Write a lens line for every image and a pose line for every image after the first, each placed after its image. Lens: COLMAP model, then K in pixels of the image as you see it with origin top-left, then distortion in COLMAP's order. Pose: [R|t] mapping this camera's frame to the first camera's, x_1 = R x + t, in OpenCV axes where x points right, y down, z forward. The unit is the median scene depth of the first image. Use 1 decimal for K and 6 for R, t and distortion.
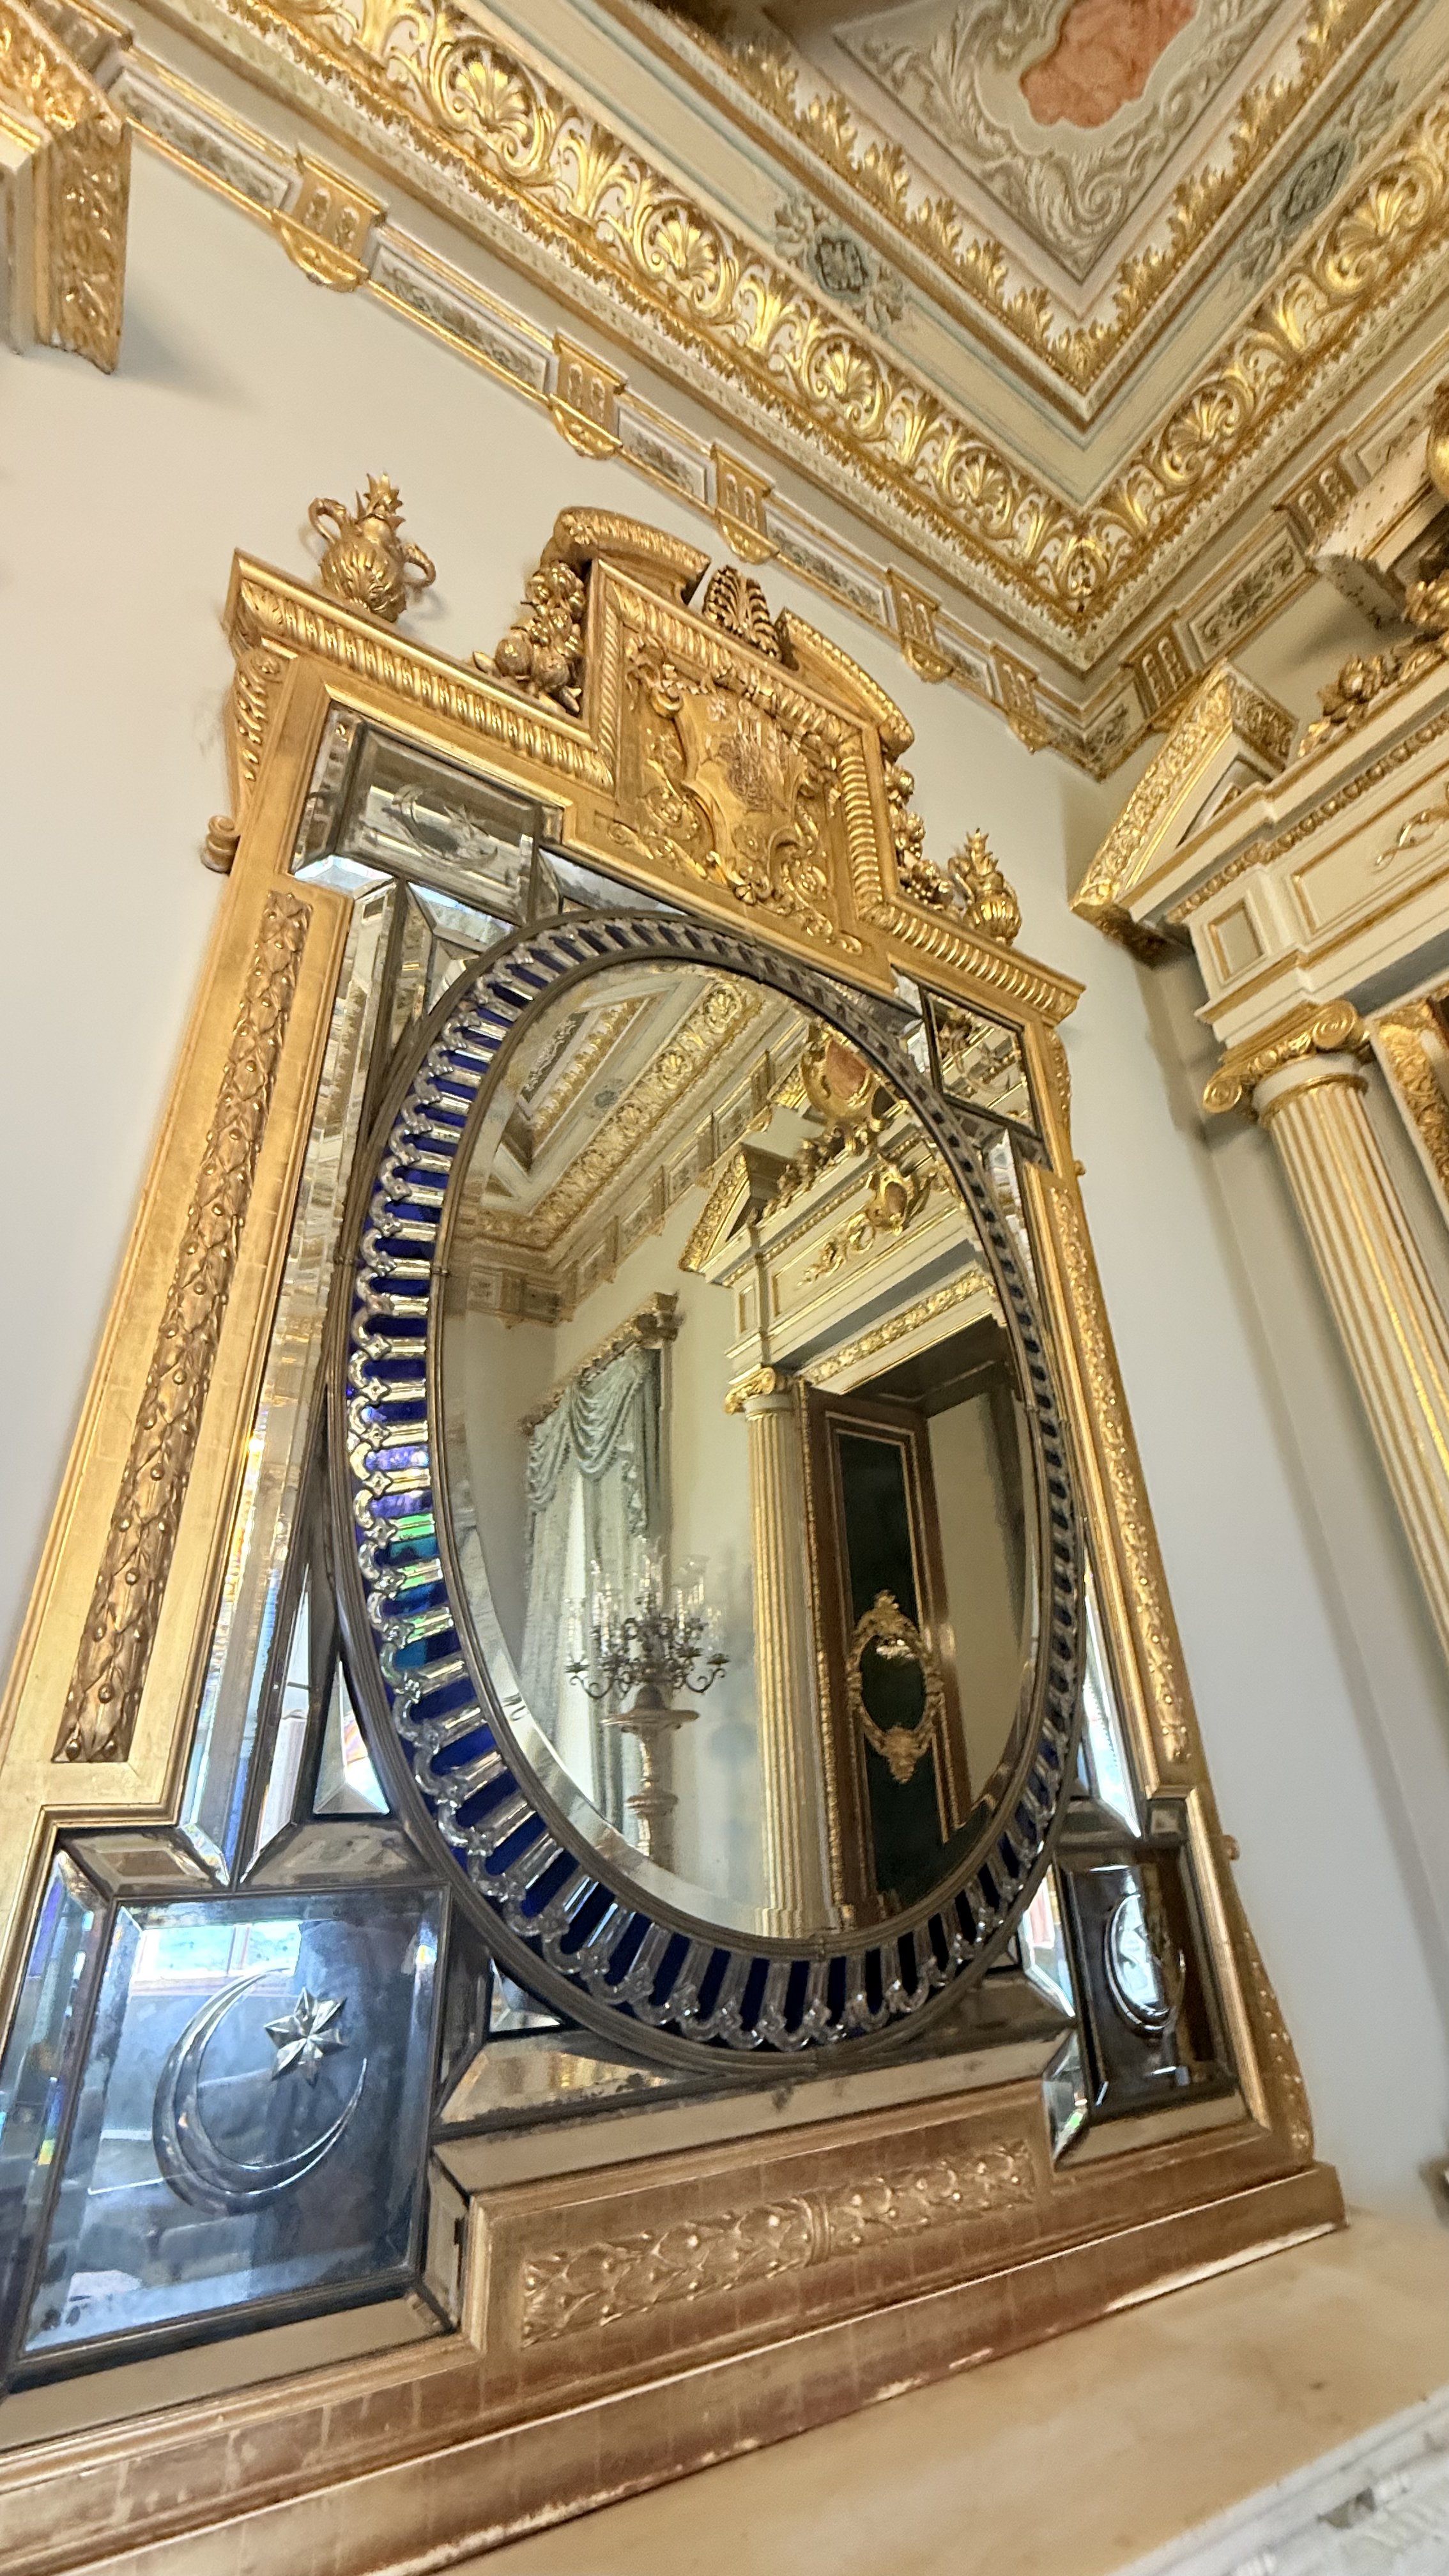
lens RADIAL K [[1030.7, 0, 724.5], [0, 1030.7, 1288.0], [0, 0, 1]] dist [-0.000203, -0.000535]
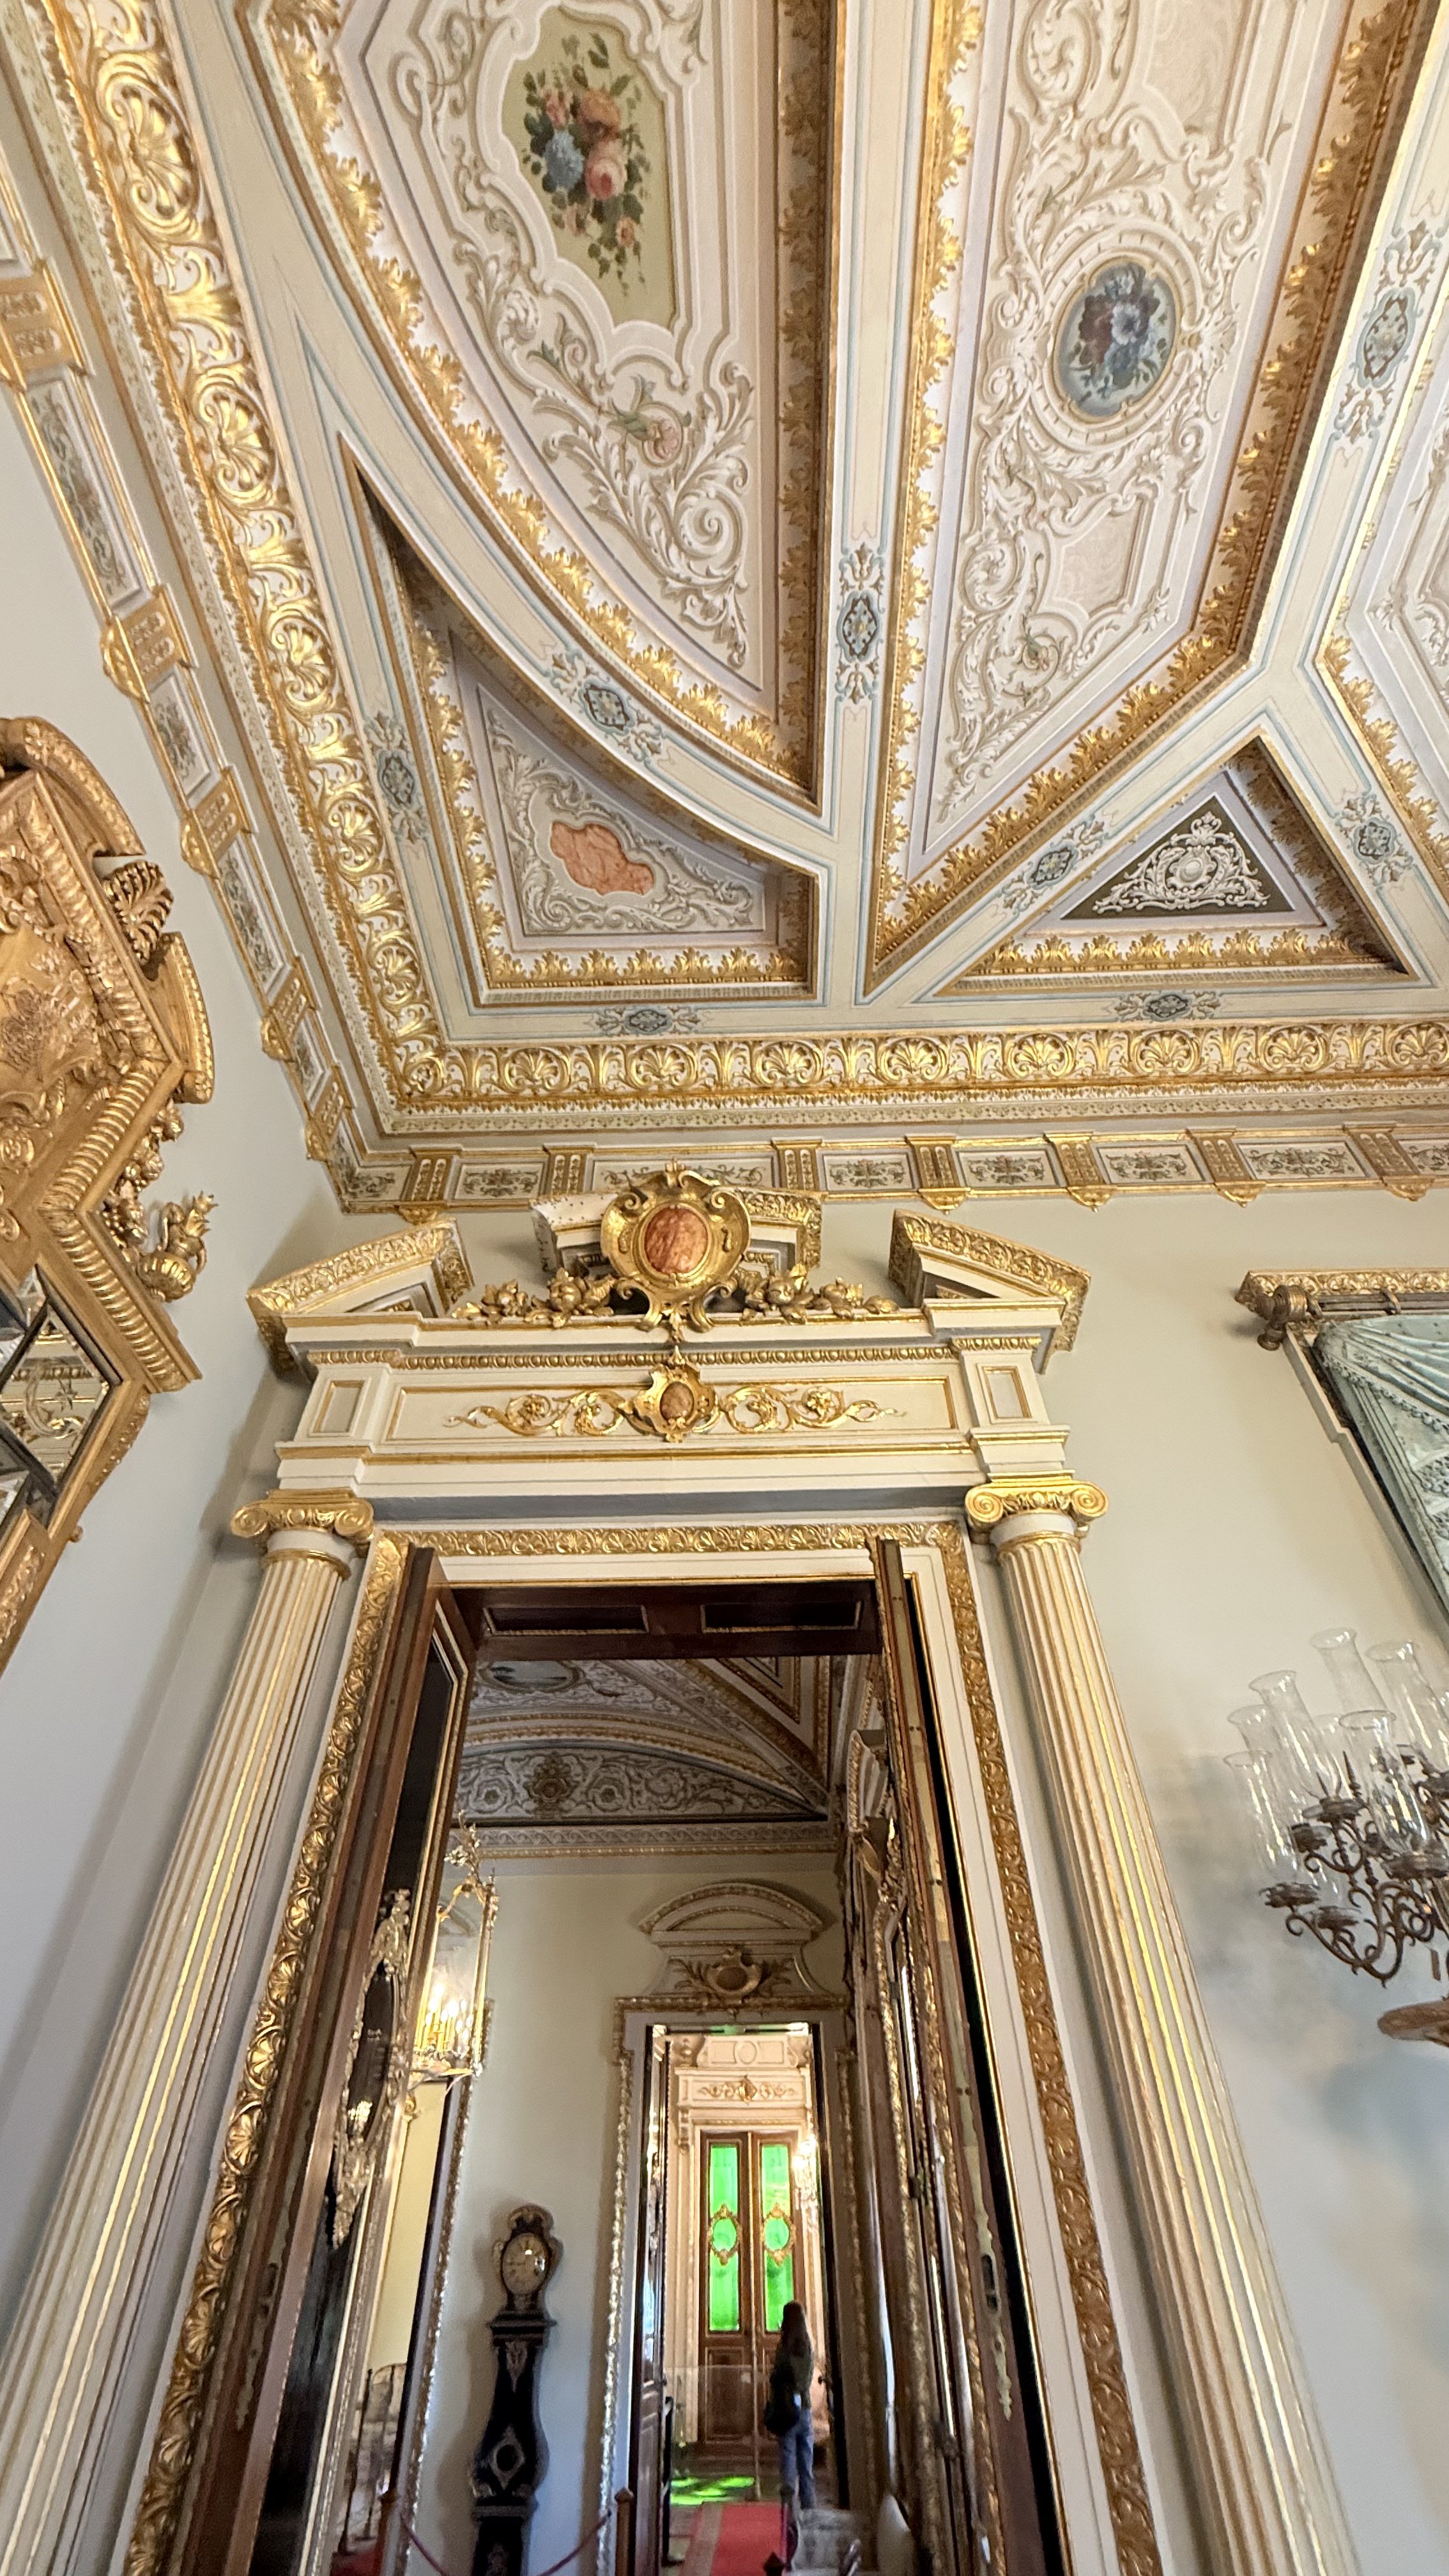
lens RADIAL K [[1030.7, 0, 724.5], [0, 1030.7, 1288.0], [0, 0, 1]] dist [-0.000203, -0.000535]
pose [[0.553670, 0.595717, 0.581869, -0.030093], [-0.391994, 0.802932, -0.449045, -0.093601], [-0.734704, 0.020534, 0.678077, -0.134075]]
